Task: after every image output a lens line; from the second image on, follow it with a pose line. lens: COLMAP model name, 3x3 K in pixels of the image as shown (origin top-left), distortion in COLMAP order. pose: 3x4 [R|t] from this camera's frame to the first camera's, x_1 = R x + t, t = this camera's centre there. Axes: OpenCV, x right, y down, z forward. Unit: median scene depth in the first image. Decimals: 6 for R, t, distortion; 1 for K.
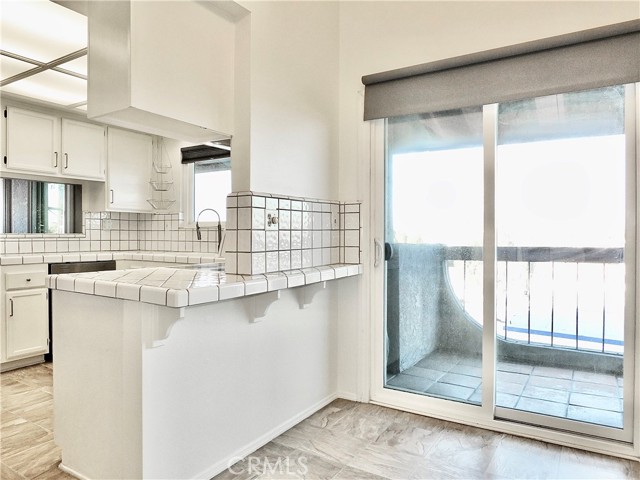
lens RADIAL K [[447.3, 0, 311.1], [0, 447.3, 239.6], [0, 0, 1]] dist [0.004329, 0.000625]
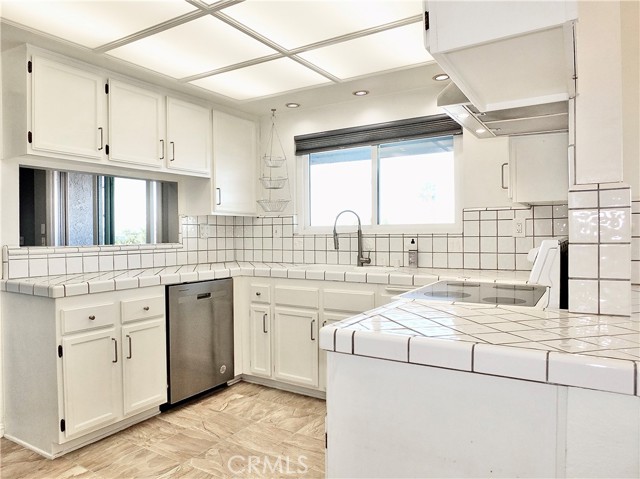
lens RADIAL K [[447.3, 0, 311.1], [0, 447.3, 239.1], [0, 0, 1]] dist [0.004329, 0.000625]
pose [[0.999748, -0.014260, 0.017336, -0.291160], [0.014248, 0.999898, 0.000783, -0.017932], [-0.017346, -0.000535, 0.999849, 0.194526]]
